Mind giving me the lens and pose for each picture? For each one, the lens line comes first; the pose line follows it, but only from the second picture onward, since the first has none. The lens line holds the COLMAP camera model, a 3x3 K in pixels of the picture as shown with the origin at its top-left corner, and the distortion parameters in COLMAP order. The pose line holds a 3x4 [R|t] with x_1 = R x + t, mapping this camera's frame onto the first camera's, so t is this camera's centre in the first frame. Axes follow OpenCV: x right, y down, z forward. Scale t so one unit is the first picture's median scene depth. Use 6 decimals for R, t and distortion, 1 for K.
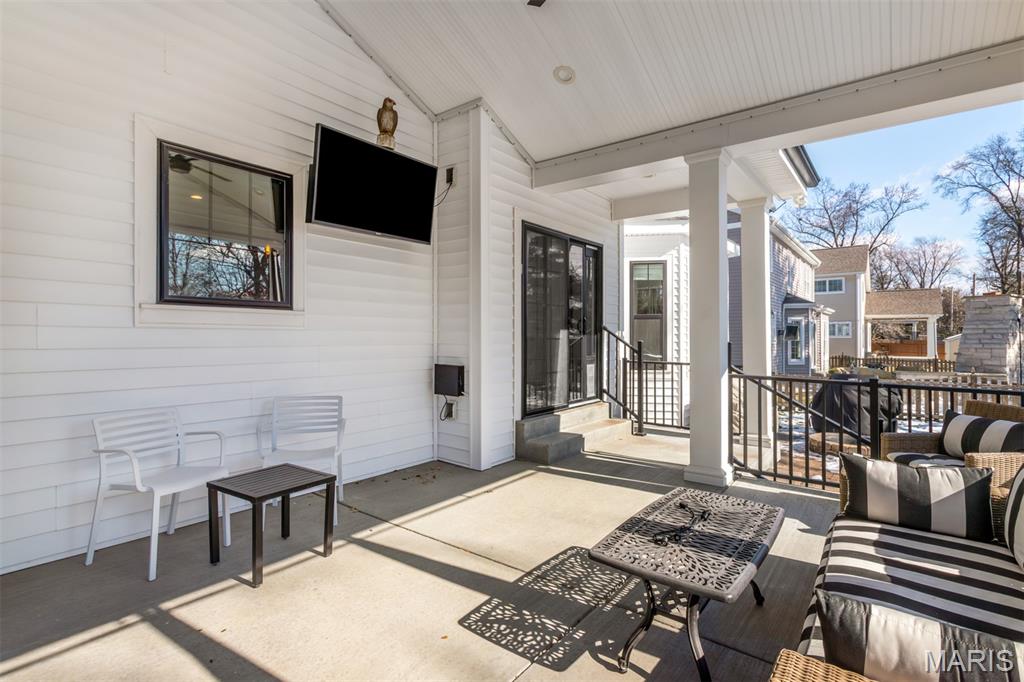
lens RADIAL K [[509.5, 0, 512.0], [0, 509.5, 341.0], [0, 0, 1]] dist [0.000265, -0.000086]
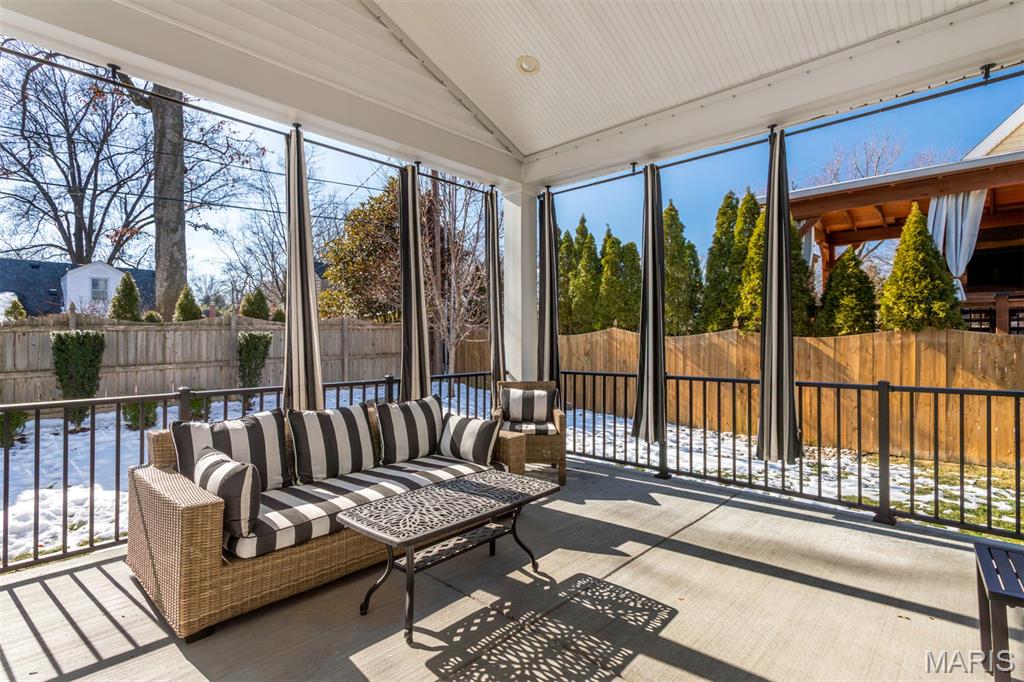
lens RADIAL K [[466.5, 0, 512.0], [0, 466.5, 341.0], [0, 0, 1]] dist [0.002780, 0.000325]
pose [[-0.995091, -0.000504, 0.098965, 0.110538], [0.000980, 0.999888, 0.014946, -0.004653], [-0.098961, 0.014970, -0.994979, 1.627255]]
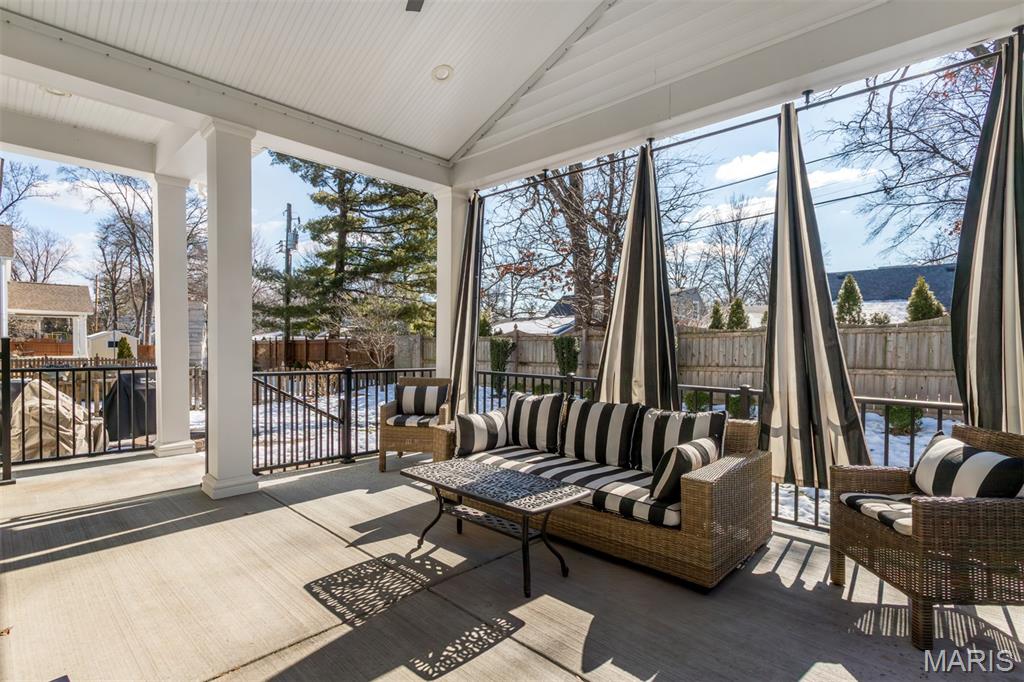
lens RADIAL K [[516.8, 0, 514.1], [0, 516.8, 355.4], [0, 0, 1]] dist [-0.000644, 0.000193]
pose [[0.085755, -0.032071, 0.995800, -0.747514], [0.001663, 0.999485, 0.032046, 0.004227], [-0.996315, -0.001092, 0.085764, 0.658587]]
